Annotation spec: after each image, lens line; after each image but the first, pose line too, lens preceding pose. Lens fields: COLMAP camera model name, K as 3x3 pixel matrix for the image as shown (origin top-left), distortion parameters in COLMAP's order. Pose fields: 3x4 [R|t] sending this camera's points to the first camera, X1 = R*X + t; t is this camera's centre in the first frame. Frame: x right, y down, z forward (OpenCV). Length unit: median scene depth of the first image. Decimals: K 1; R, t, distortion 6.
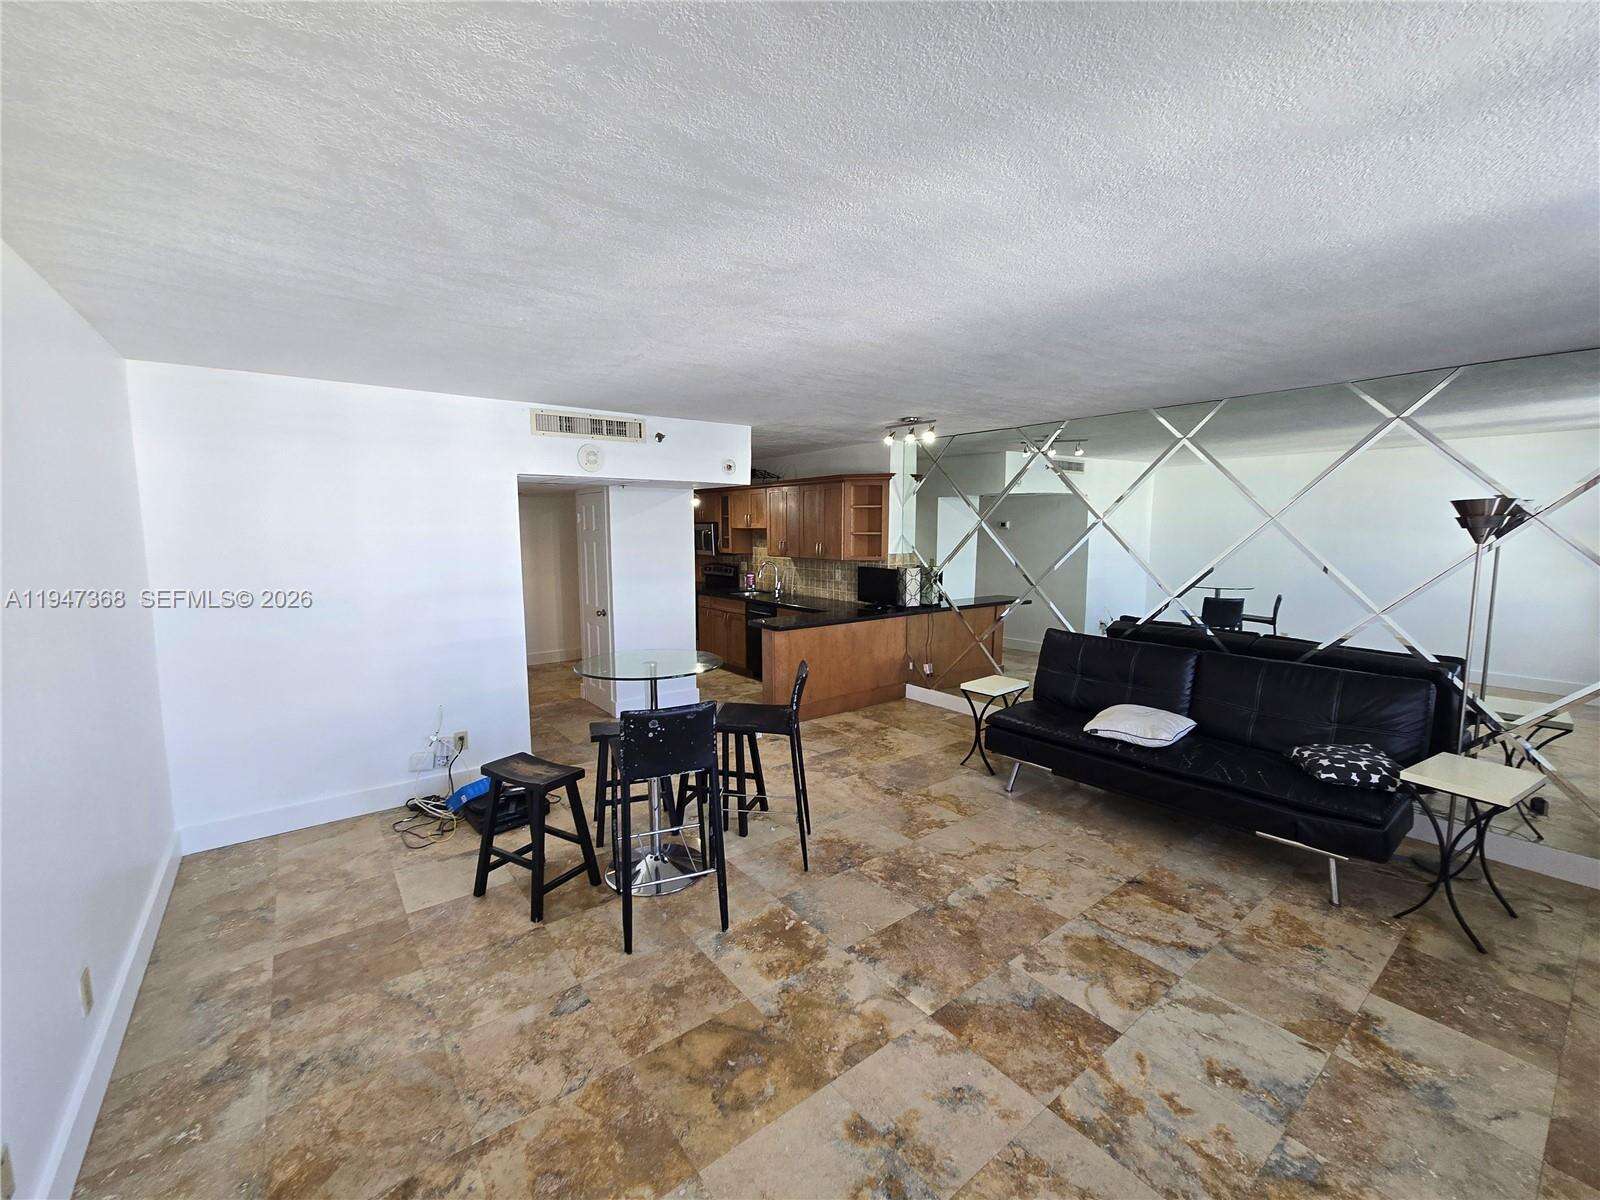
lens RADIAL K [[654.2, 0, 799.1], [0, 654.2, 599.6], [0, 0, 1]] dist [-0.001608, 0.000463]
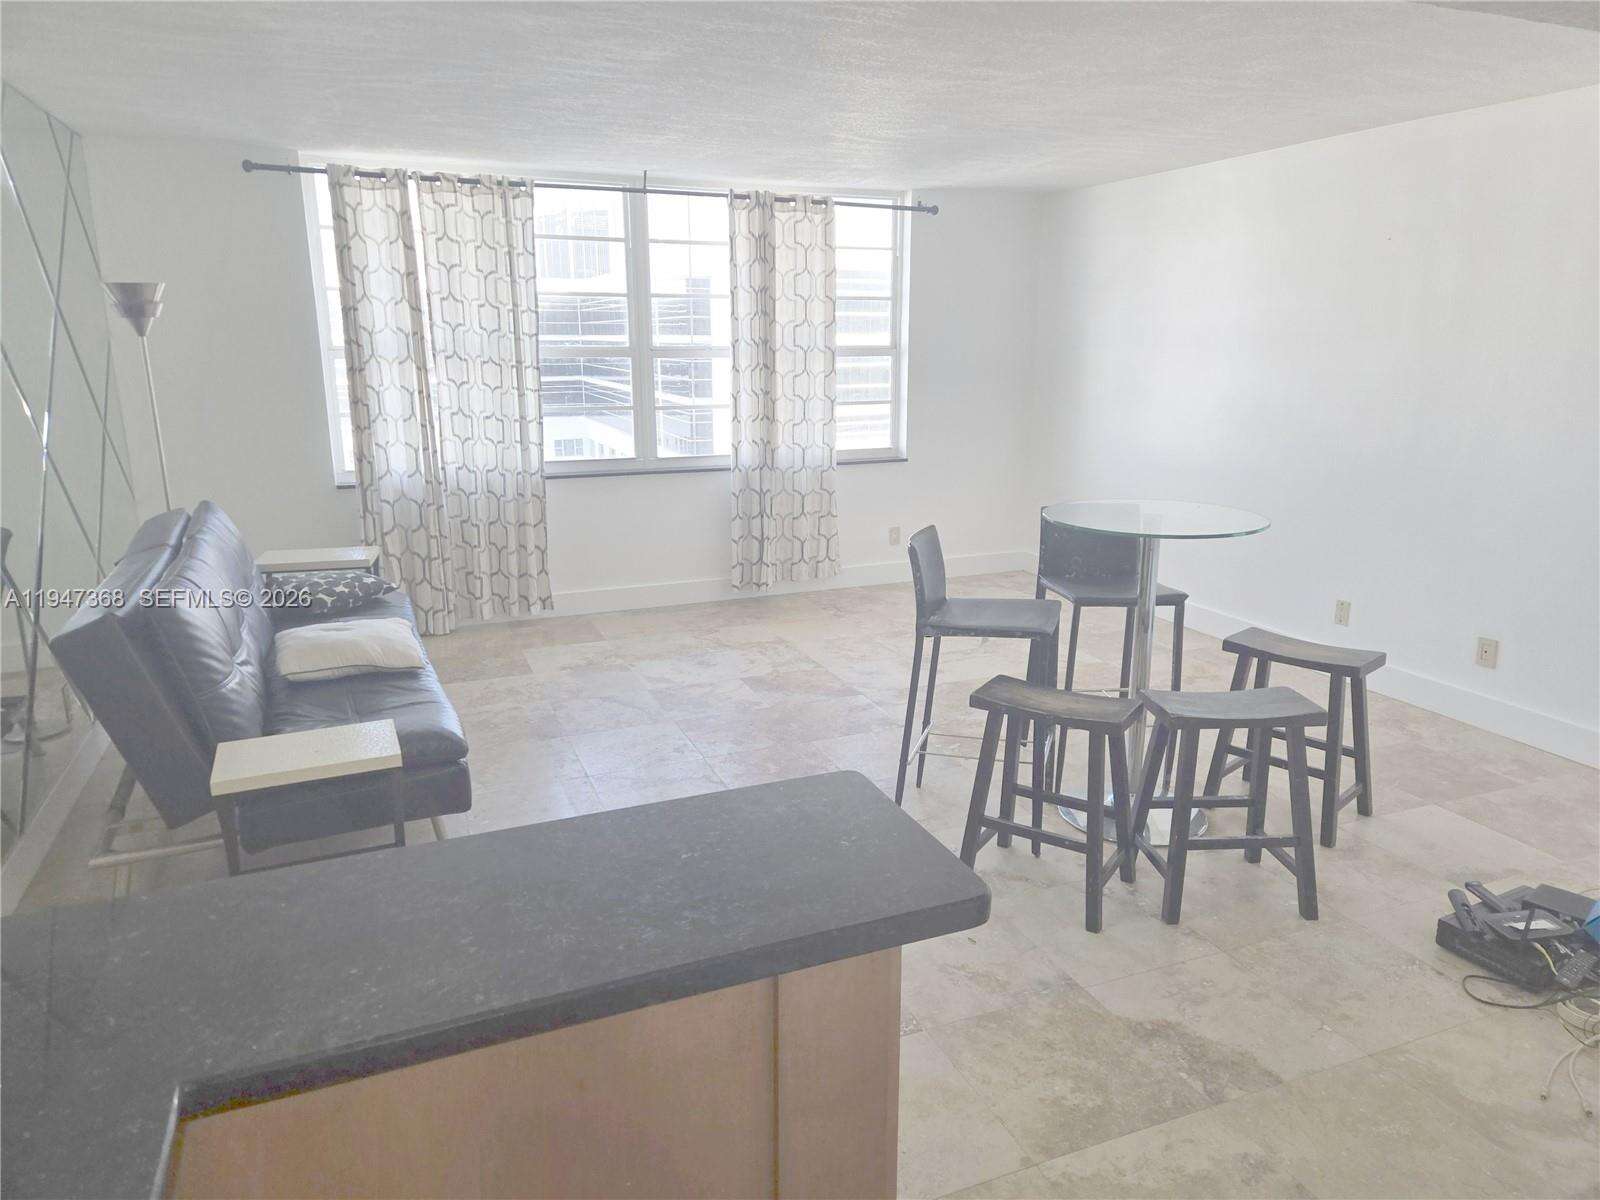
lens RADIAL K [[1059.8, 0, 809.7], [0, 1059.8, 595.9], [0, 0, 1]] dist [0.064596, 0.001212]
pose [[-0.966733, -0.059121, 0.248862, -0.228532], [0.031275, 0.938302, 0.344401, -0.307366], [-0.253869, 0.340727, -0.905238, 2.966101]]
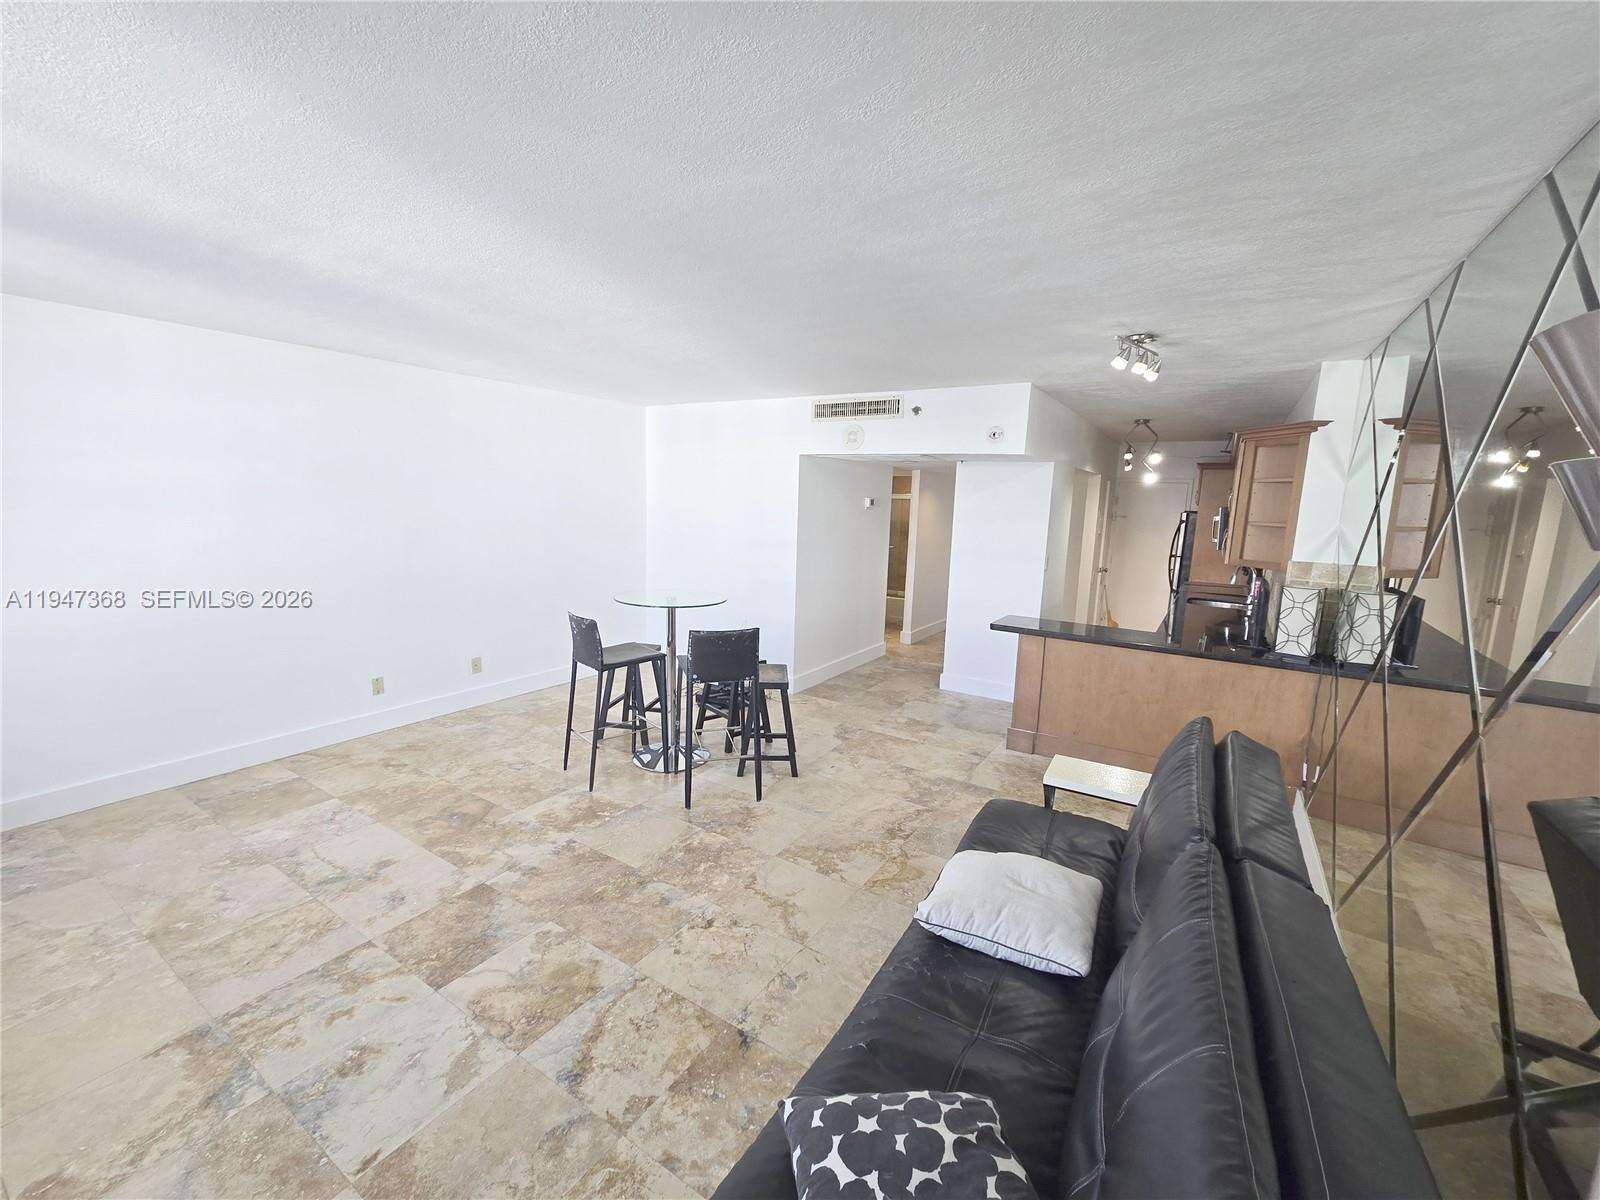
lens RADIAL K [[654.2, 0, 807.0], [0, 654.2, 600.8], [0, 0, 1]] dist [-0.001608, 0.000463]
pose [[0.345711, 0.160389, -0.924532, 1.495249], [-0.138996, 0.983167, 0.118586, -0.123936], [0.927989, 0.087509, 0.362185, 1.088641]]
